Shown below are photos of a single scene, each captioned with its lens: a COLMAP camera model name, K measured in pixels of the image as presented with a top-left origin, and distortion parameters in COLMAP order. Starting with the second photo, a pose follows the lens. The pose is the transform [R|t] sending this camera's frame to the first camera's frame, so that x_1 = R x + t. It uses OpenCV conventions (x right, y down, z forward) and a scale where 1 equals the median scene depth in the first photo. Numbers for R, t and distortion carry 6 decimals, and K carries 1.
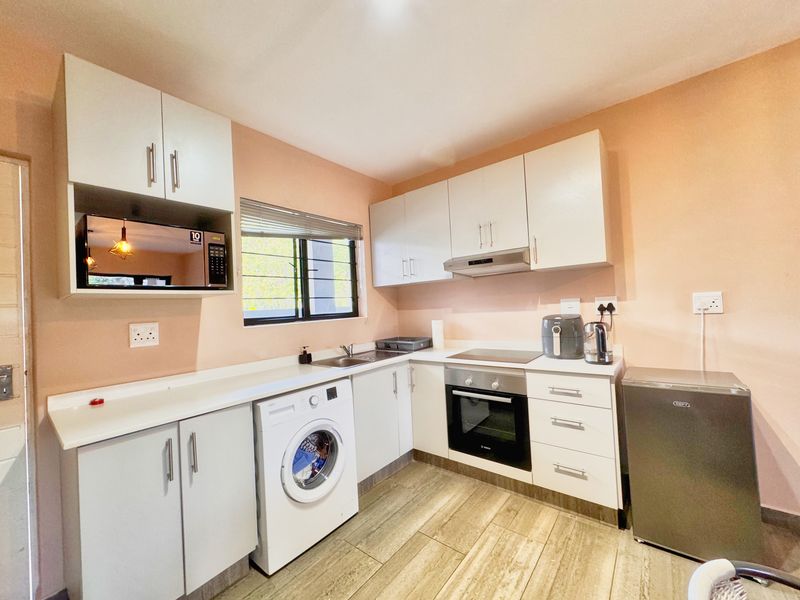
lens RADIAL K [[318.9, 0, 400.0], [0, 318.9, 300.0], [0, 0, 1]] dist [0.000001, -0.000123]
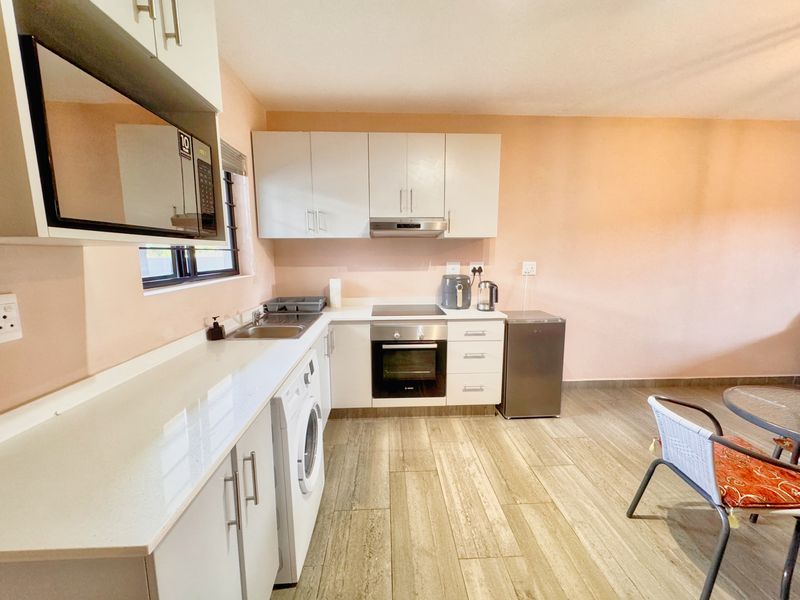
lens RADIAL K [[318.9, 0, 400.0], [0, 318.9, 300.0], [0, 0, 1]] dist [0.000001, -0.000123]
pose [[0.745636, -0.050444, 0.664441, -0.560784], [-0.047200, 0.990628, 0.128176, -0.009022], [-0.664680, -0.126935, 0.736267, 0.214065]]
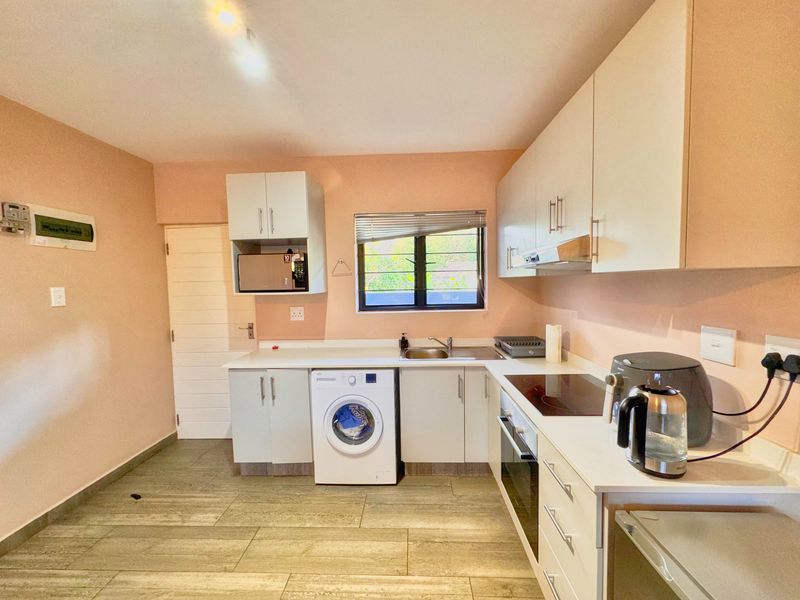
lens RADIAL K [[318.9, 0, 400.0], [0, 318.9, 300.0], [0, 0, 1]] dist [0.000001, -0.000123]
pose [[0.598176, 0.083361, -0.797017, 0.731577], [0.007201, 0.993975, 0.109366, -0.121297], [0.801333, -0.071160, 0.593972, 0.370822]]
